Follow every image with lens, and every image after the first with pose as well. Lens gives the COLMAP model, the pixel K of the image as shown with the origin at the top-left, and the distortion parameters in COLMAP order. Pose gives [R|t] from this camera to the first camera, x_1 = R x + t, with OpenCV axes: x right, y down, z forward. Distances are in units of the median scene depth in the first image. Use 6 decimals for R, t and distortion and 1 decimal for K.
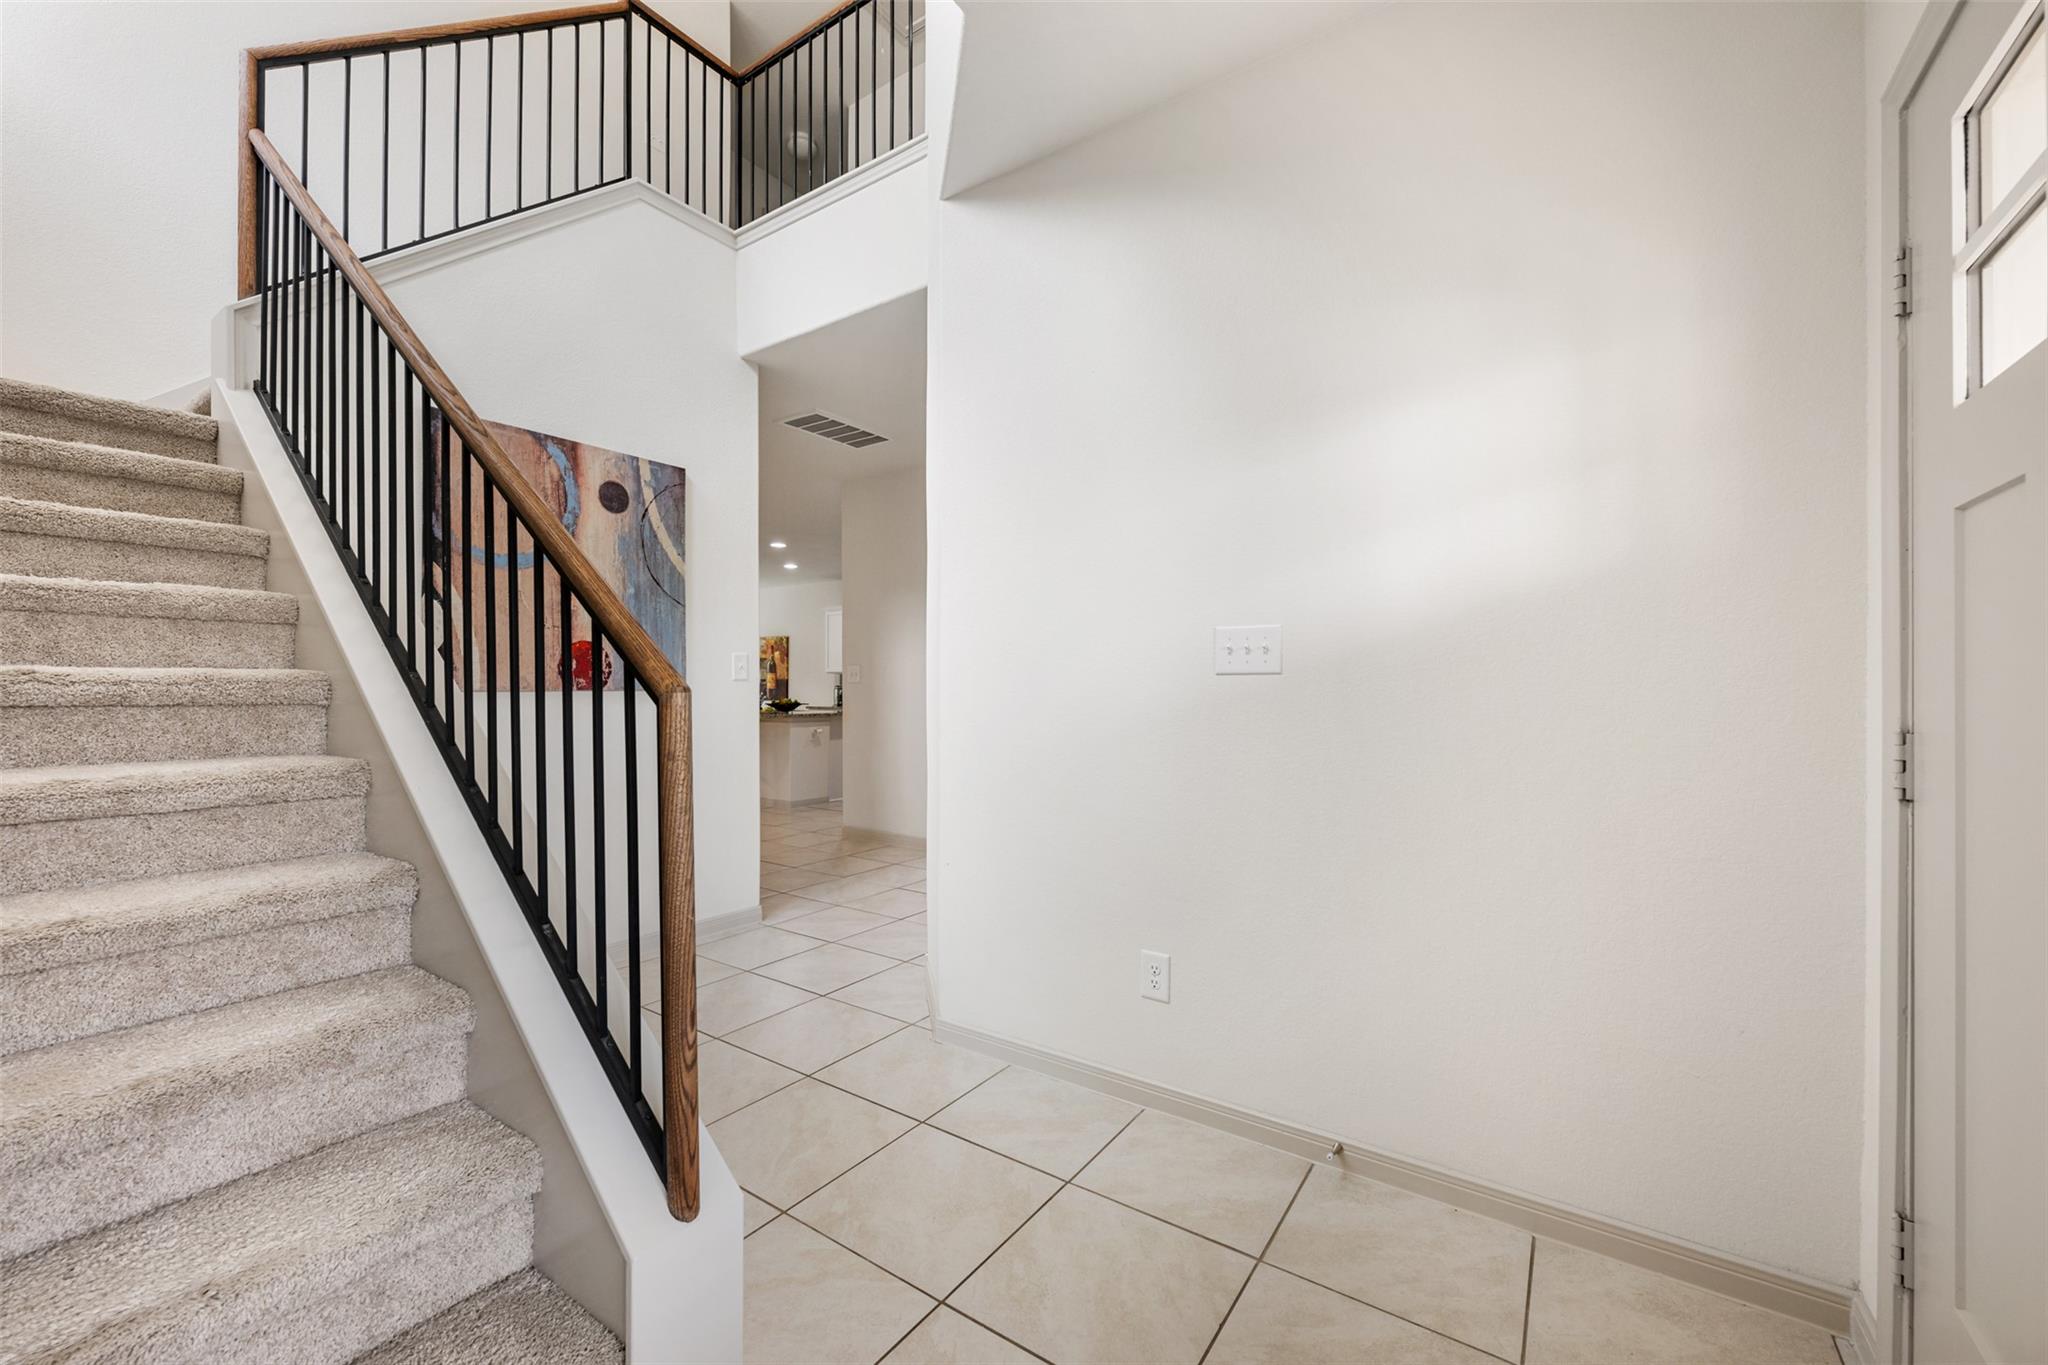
lens RADIAL K [[812.8, 0, 1016.5], [0, 812.8, 684.8], [0, 0, 1]] dist [-0.001702, -0.000148]
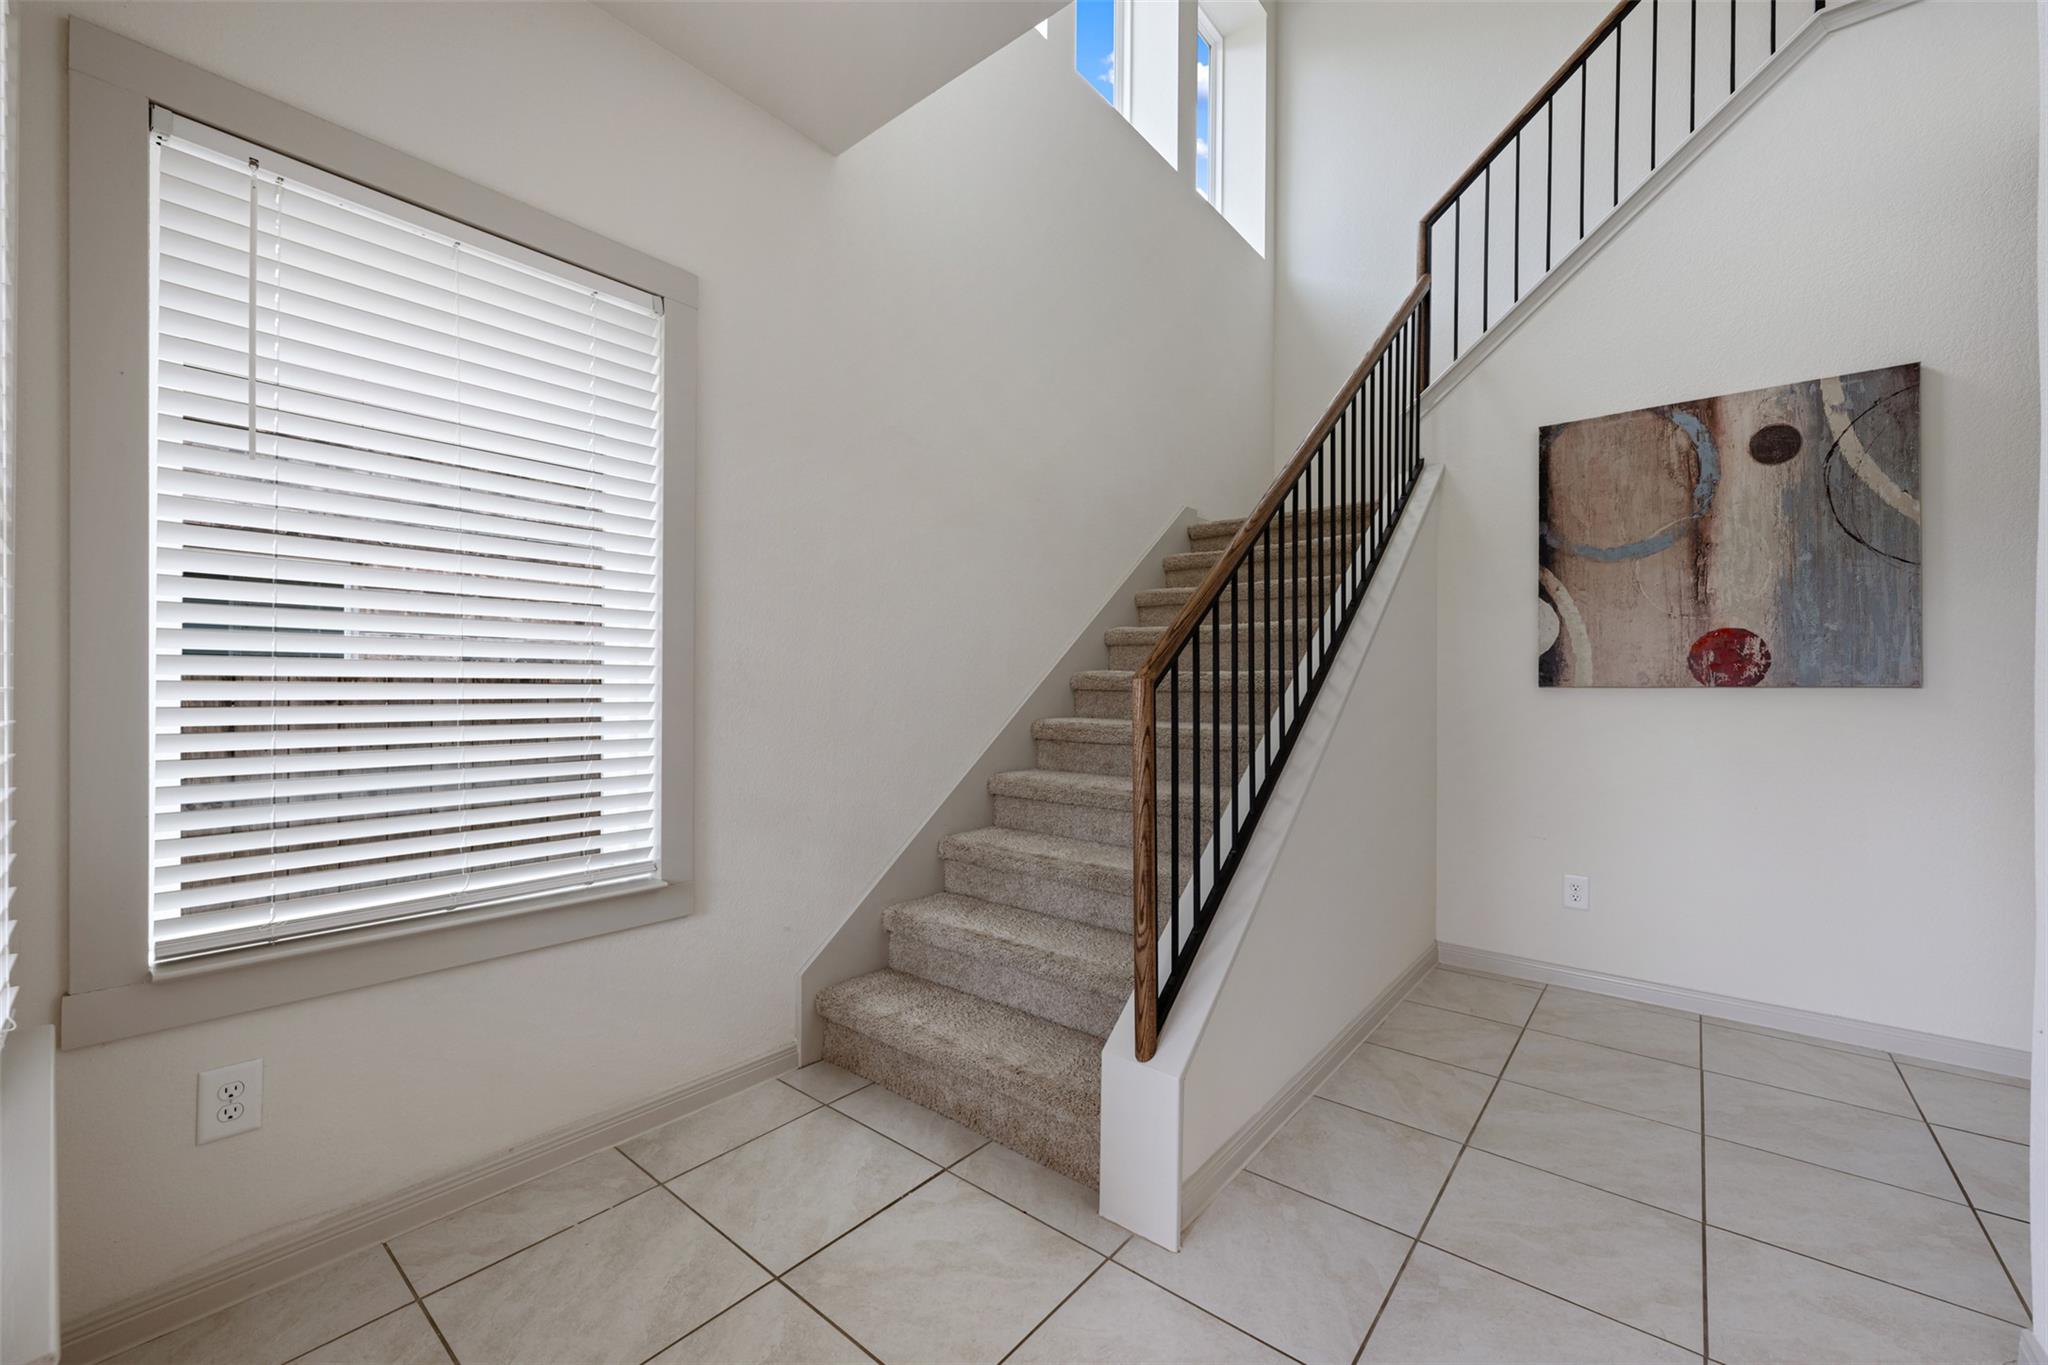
lens RADIAL K [[812.8, 0, 1016.5], [0, 812.8, 684.8], [0, 0, 1]] dist [-0.001702, -0.000148]
pose [[-0.085373, -0.004847, -0.996337, 0.351373], [0.001245, 0.999987, -0.004971, 0.007673], [0.996348, -0.001665, -0.085366, 0.318735]]
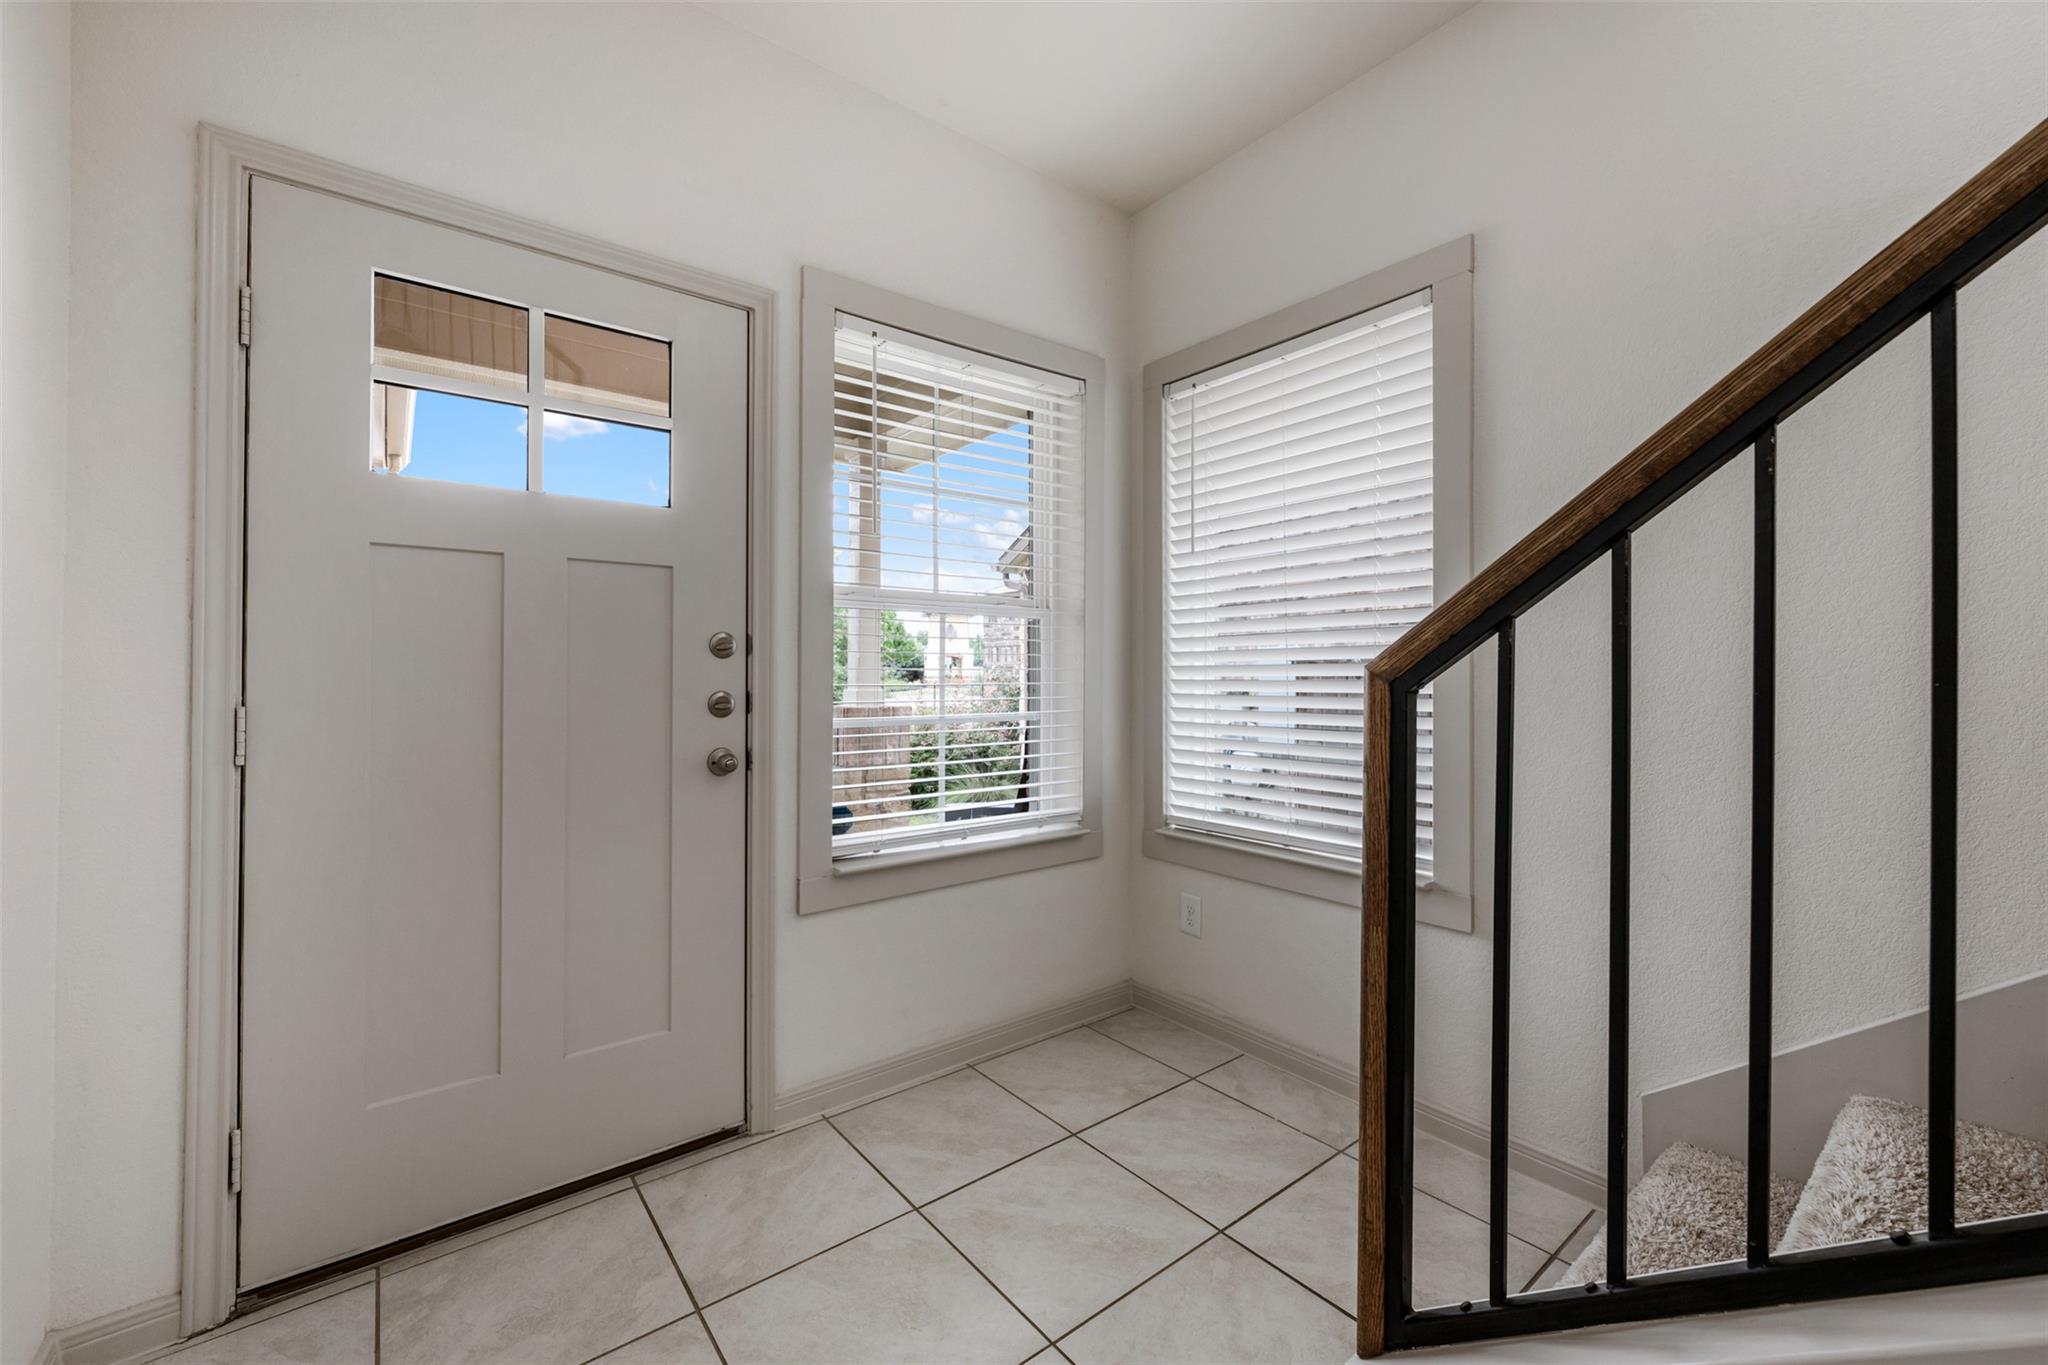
lens RADIAL K [[813.0, 0, 1039.0], [0, 813.0, 673.4], [0, 0, 1]] dist [-0.001888, -0.000071]
pose [[-0.961983, -0.001694, 0.273103, -0.108542], [-0.005013, 0.999922, -0.011456, 0.006256], [-0.273062, -0.012389, -0.961917, 0.644510]]
